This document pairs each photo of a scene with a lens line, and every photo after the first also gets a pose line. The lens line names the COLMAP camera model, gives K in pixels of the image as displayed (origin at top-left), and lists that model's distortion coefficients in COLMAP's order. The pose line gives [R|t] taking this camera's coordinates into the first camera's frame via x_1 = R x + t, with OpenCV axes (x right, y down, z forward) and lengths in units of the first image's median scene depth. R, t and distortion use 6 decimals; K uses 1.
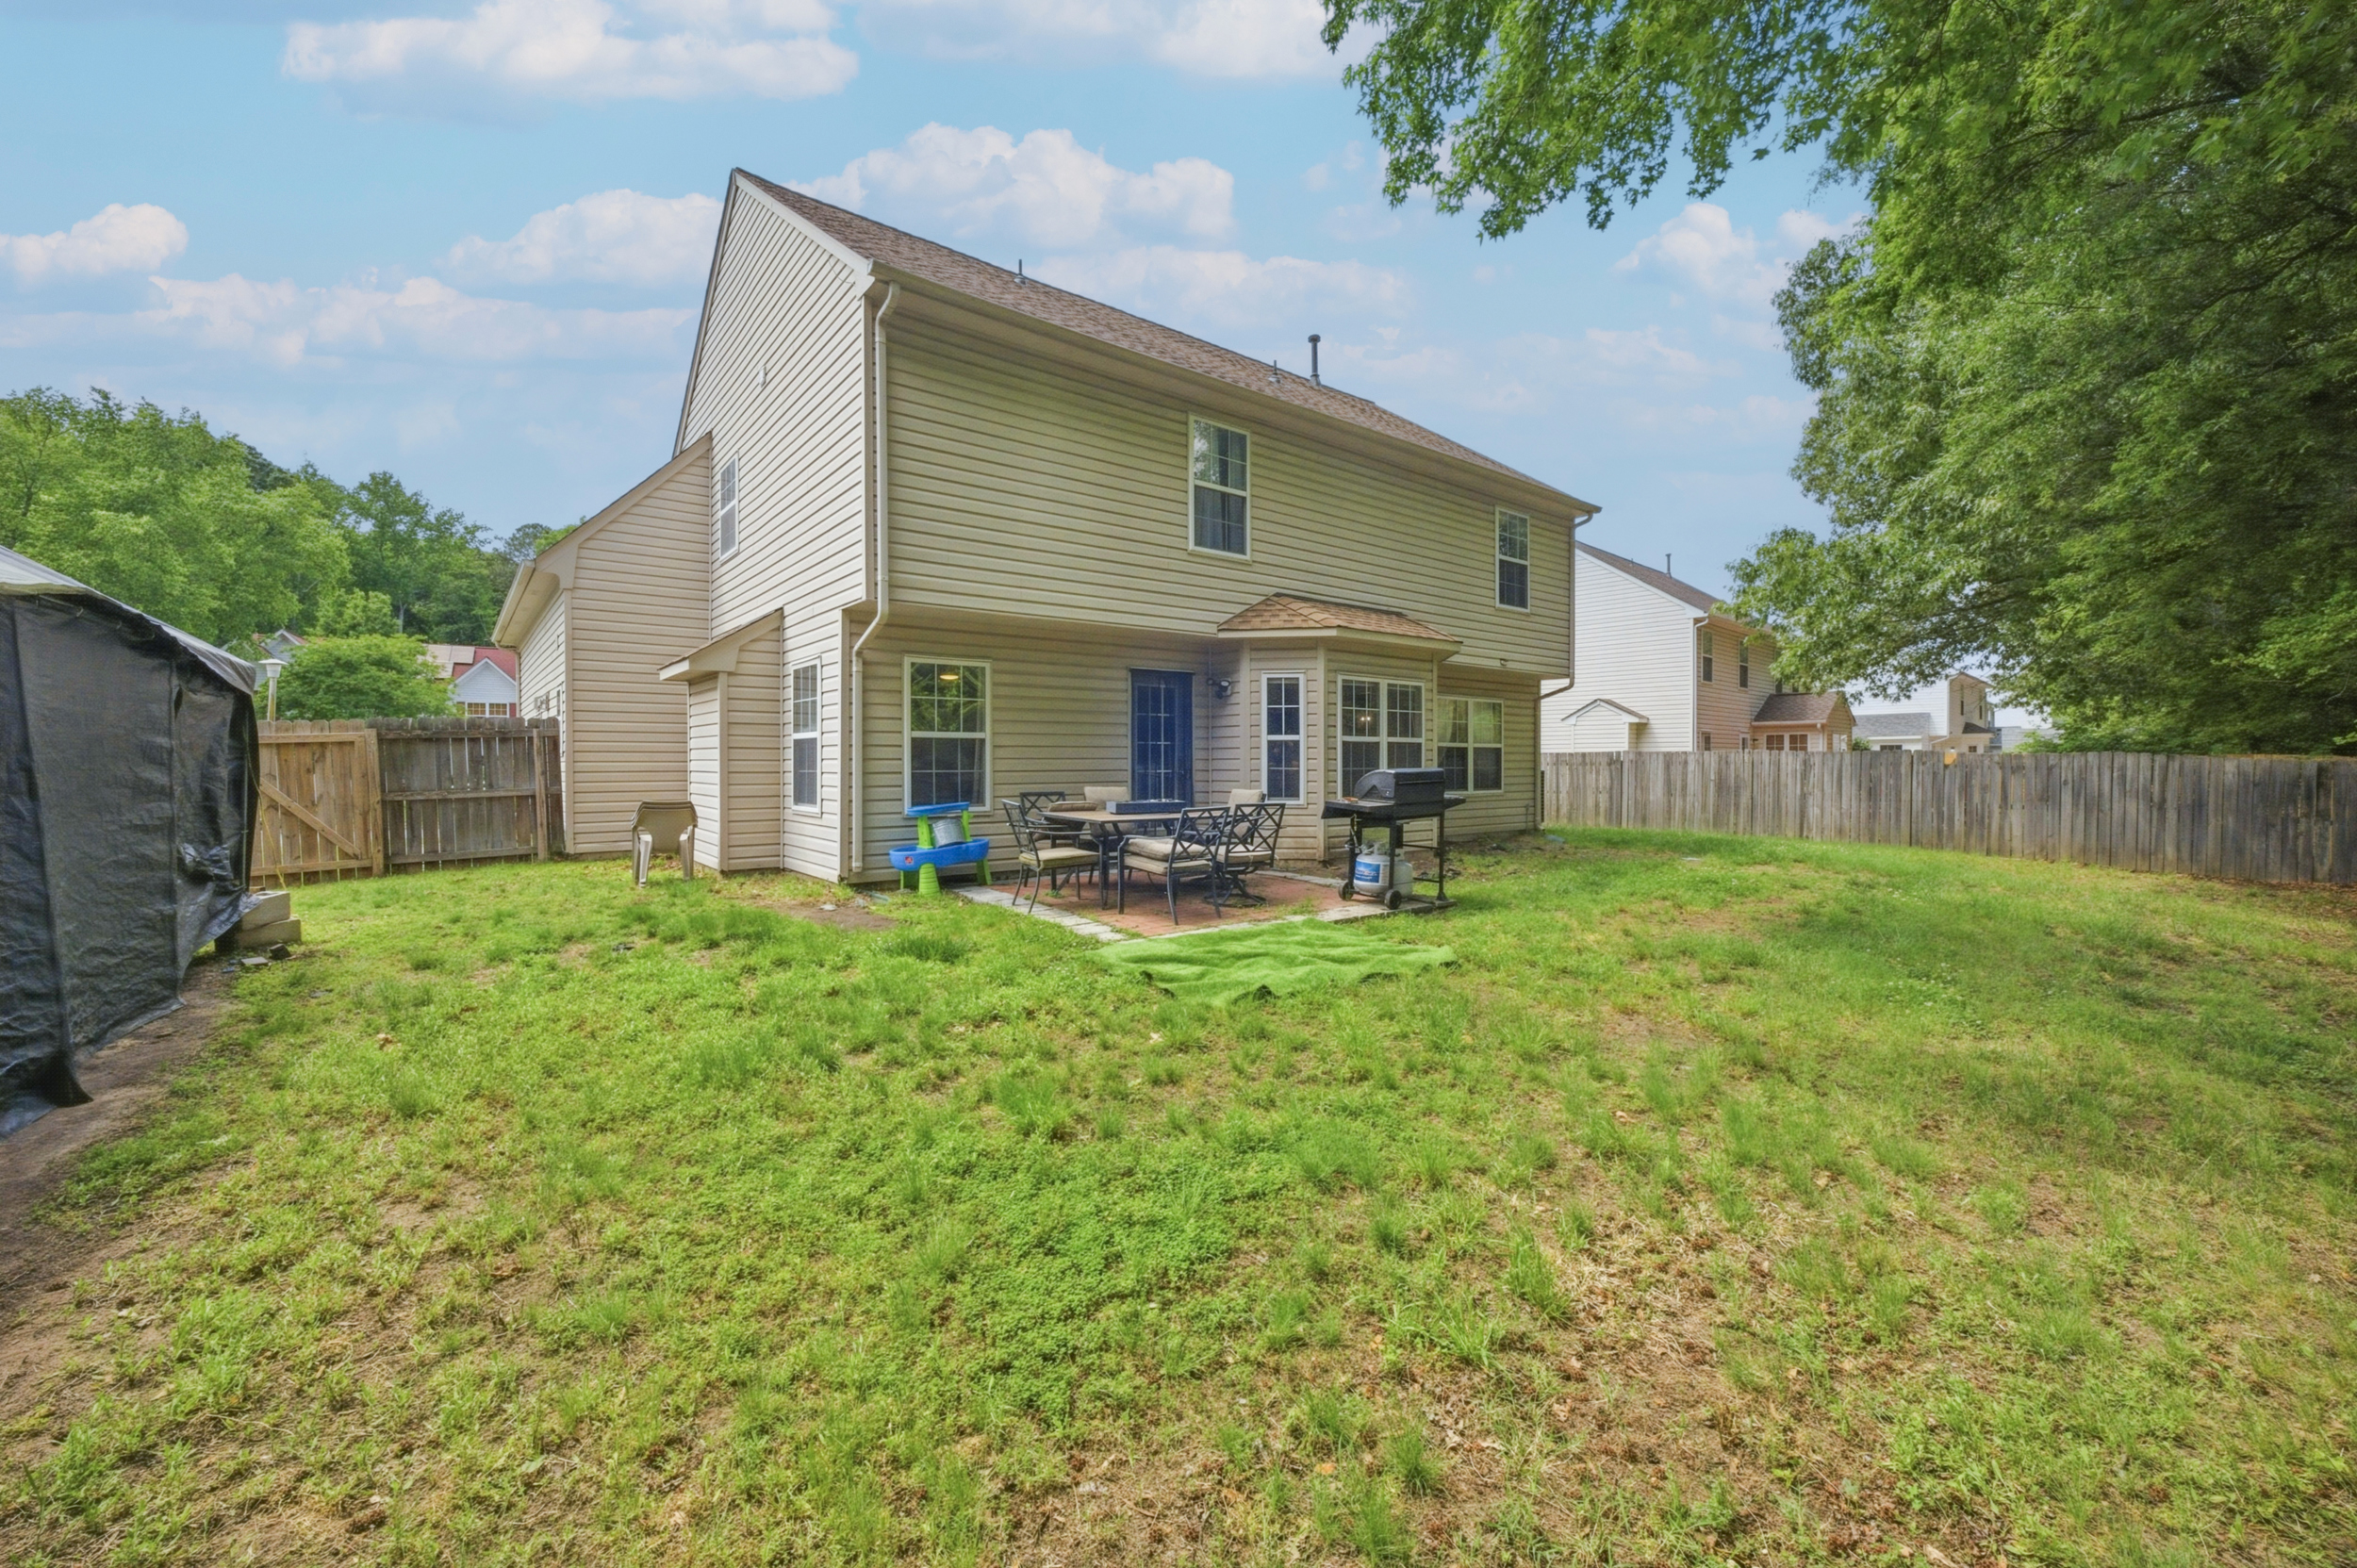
lens RADIAL K [[920.0, 0, 1198.8], [0, 920.0, 808.7], [0, 0, 1]] dist [0.000969, -0.000094]
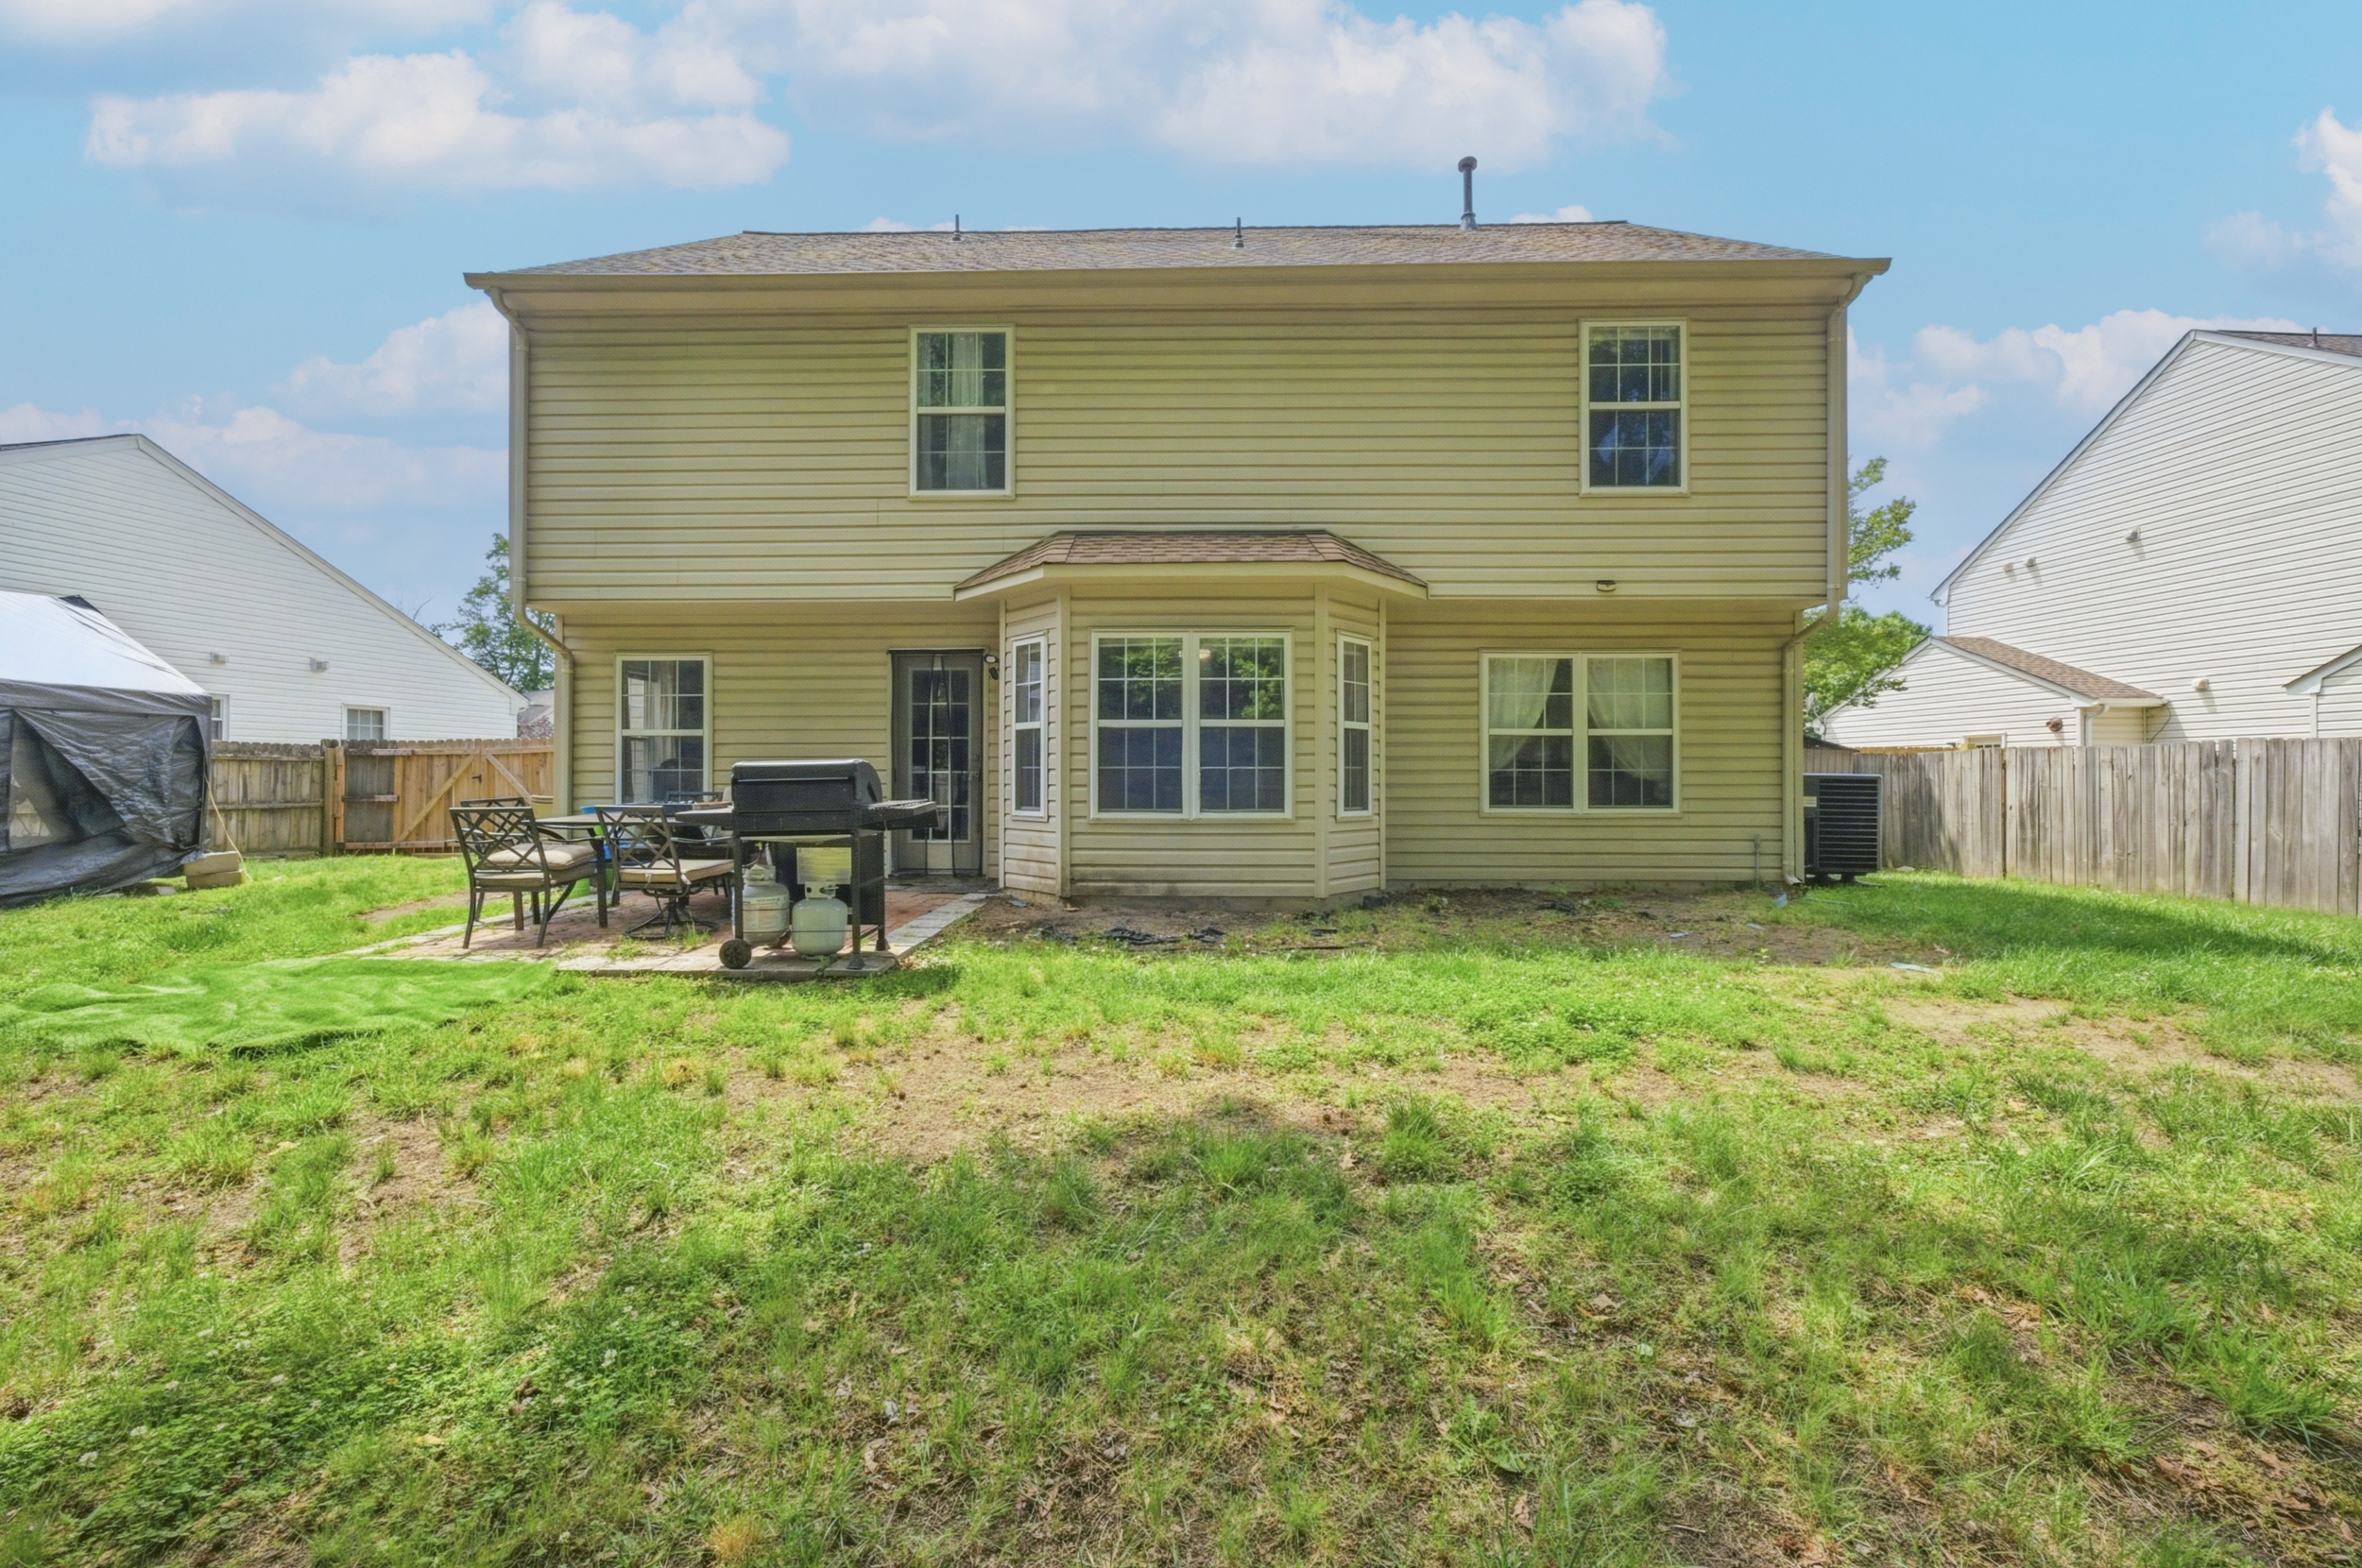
lens RADIAL K [[921.8, 0, 1173.4], [0, 921.8, 778.9], [0, 0, 1]] dist [0.000969, -0.000094]
pose [[0.760205, 0.016065, -0.649485, 0.573260], [-0.035864, 0.999208, -0.017262, -0.021663], [0.648693, 0.036416, 0.760179, 0.444285]]
